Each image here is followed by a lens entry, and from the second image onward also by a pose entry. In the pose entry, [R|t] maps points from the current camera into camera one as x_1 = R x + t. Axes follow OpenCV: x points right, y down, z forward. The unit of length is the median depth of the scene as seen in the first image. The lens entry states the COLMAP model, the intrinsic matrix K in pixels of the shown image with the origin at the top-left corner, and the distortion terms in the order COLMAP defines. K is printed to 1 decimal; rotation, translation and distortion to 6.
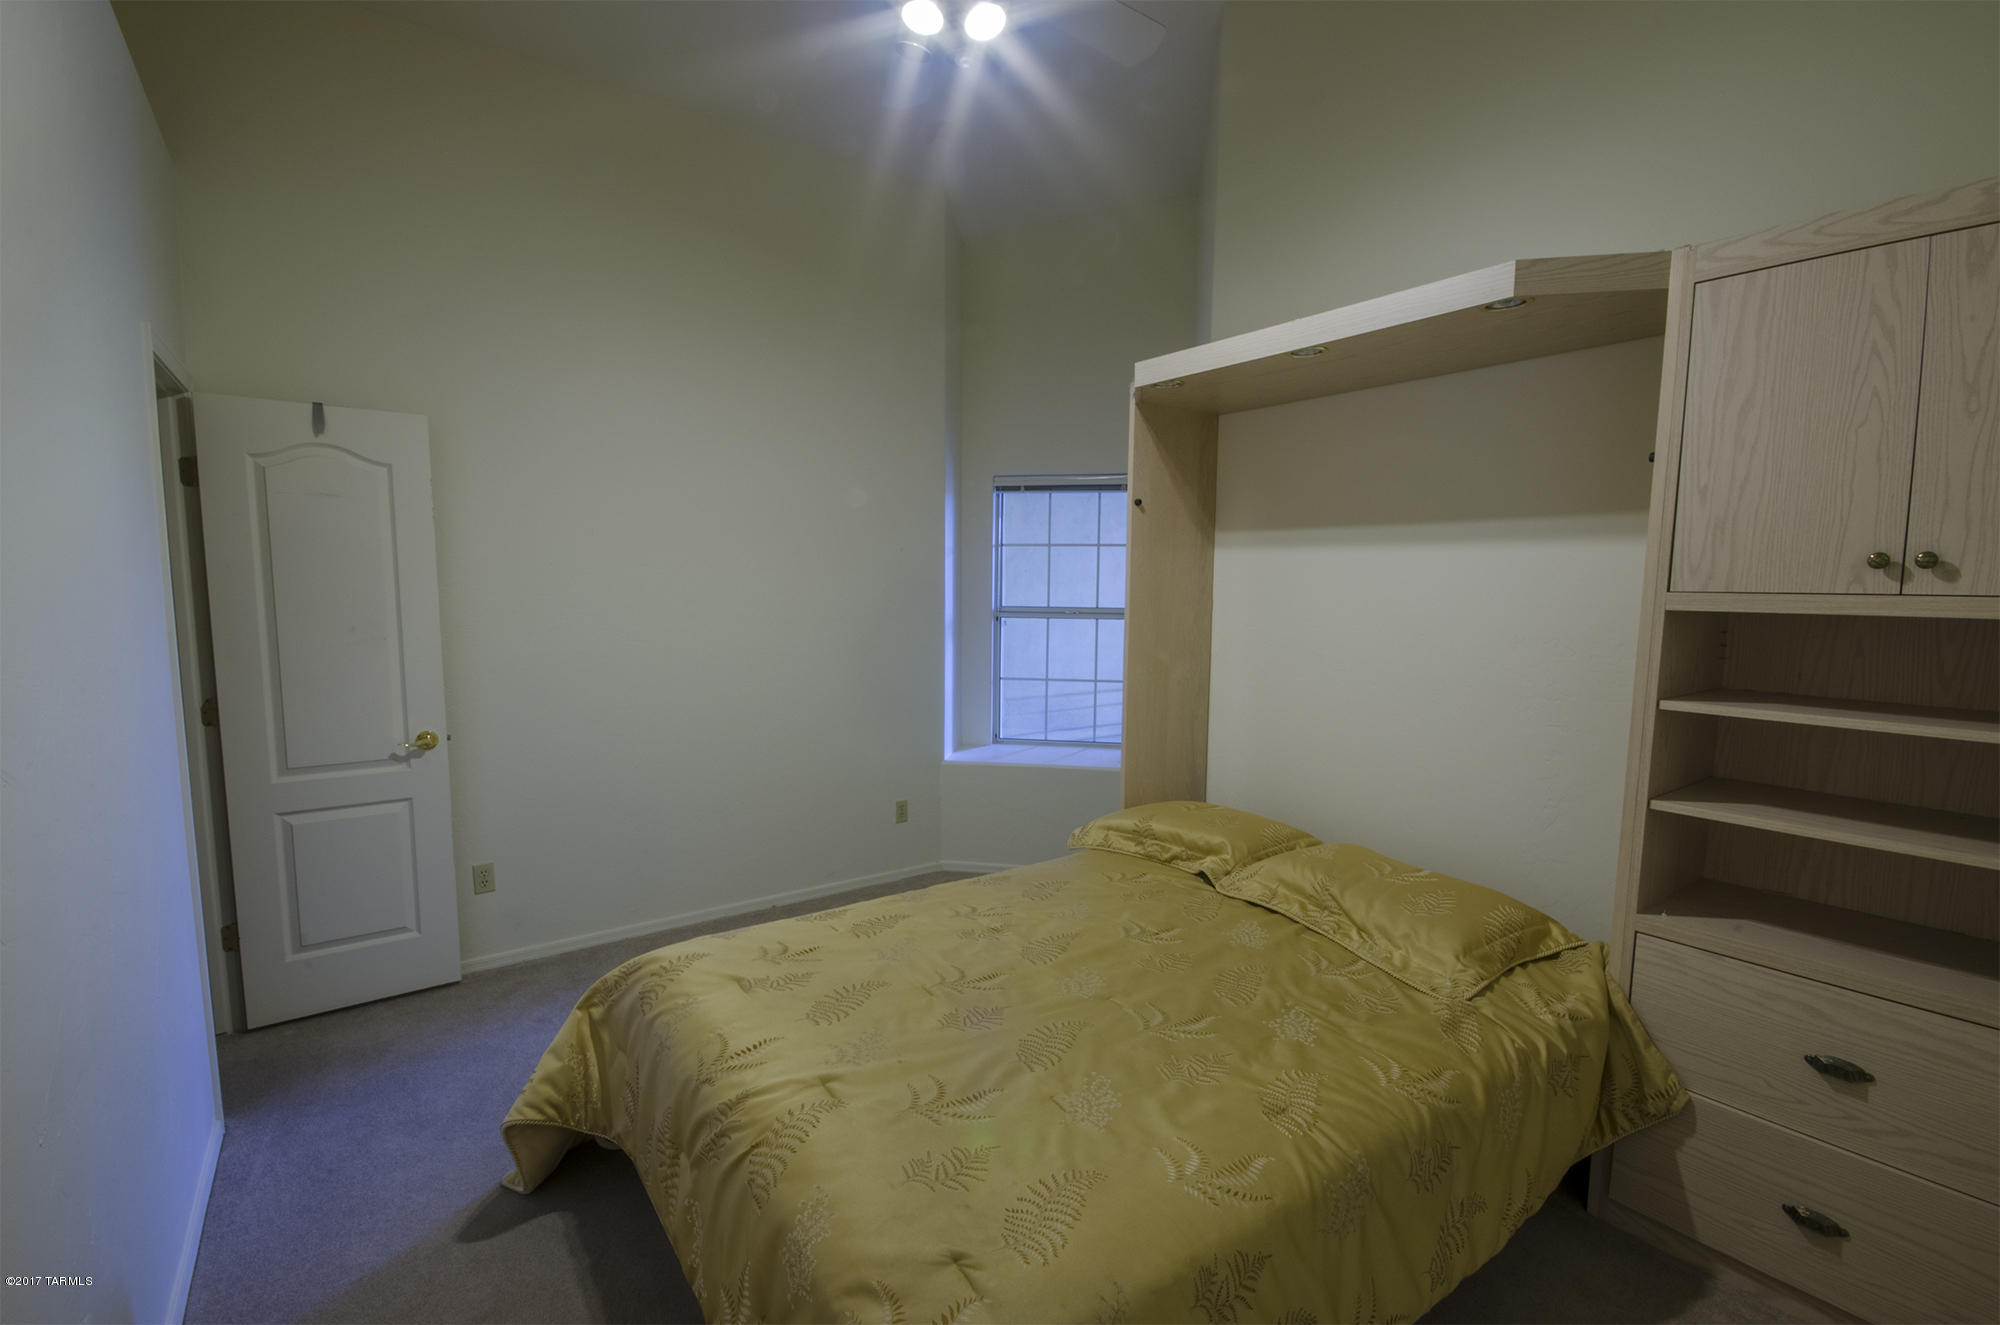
lens RADIAL K [[871.6, 0, 991.8], [0, 871.6, 673.4], [0, 0, 1]] dist [-0.004689, -0.001491]
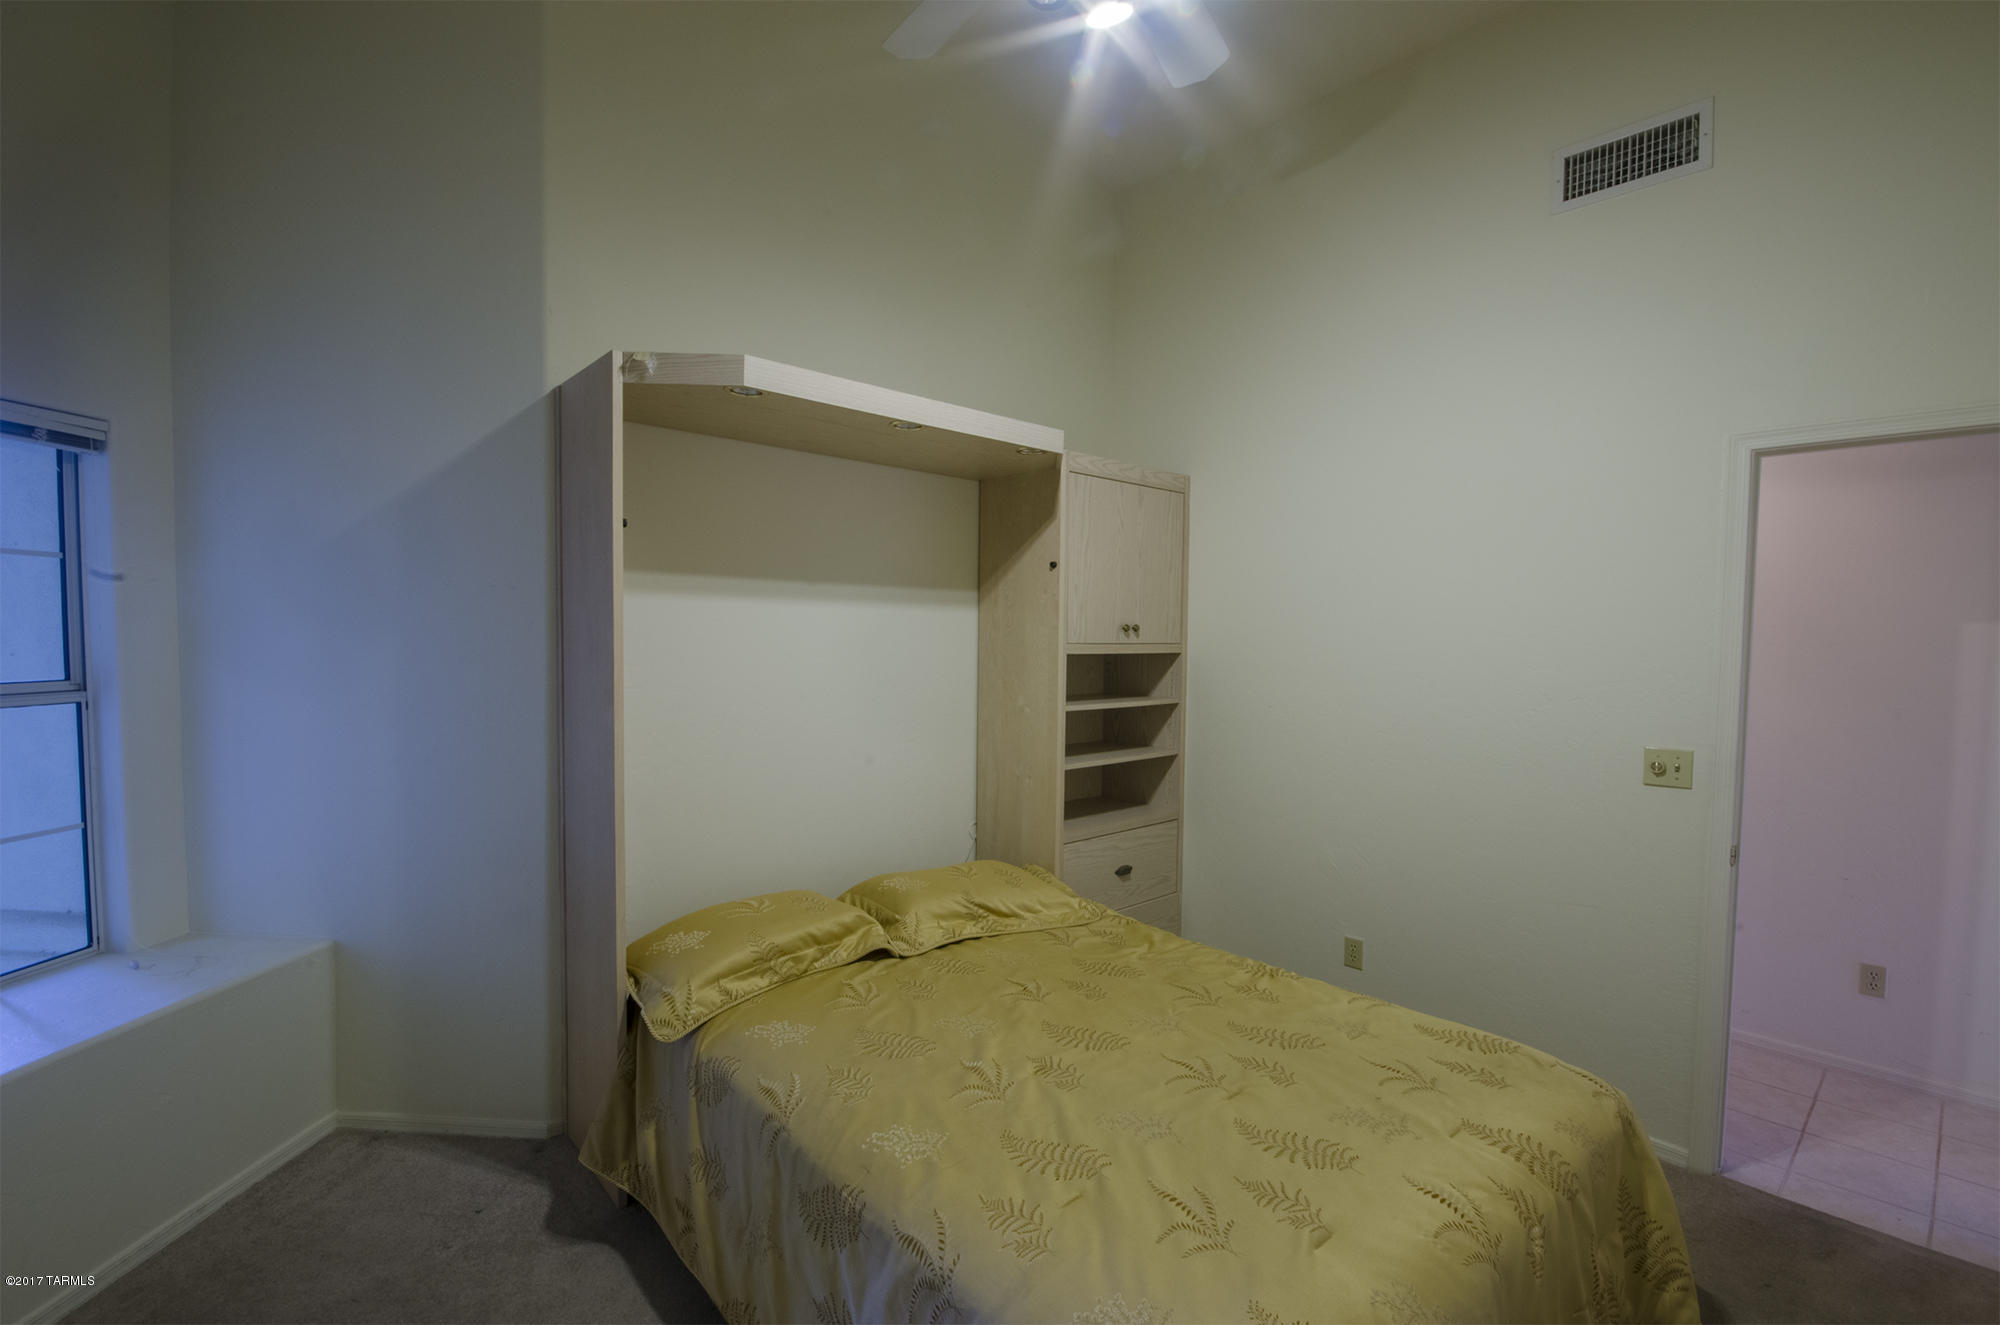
lens RADIAL K [[871.6, 0, 993.1], [0, 871.6, 665.2], [0, 0, 1]] dist [-0.004689, -0.001491]
pose [[-0.097836, -0.040816, 0.994365, -0.756163], [0.091934, 0.994516, 0.049868, -0.119647], [-0.990947, 0.096294, -0.093547, 1.049719]]
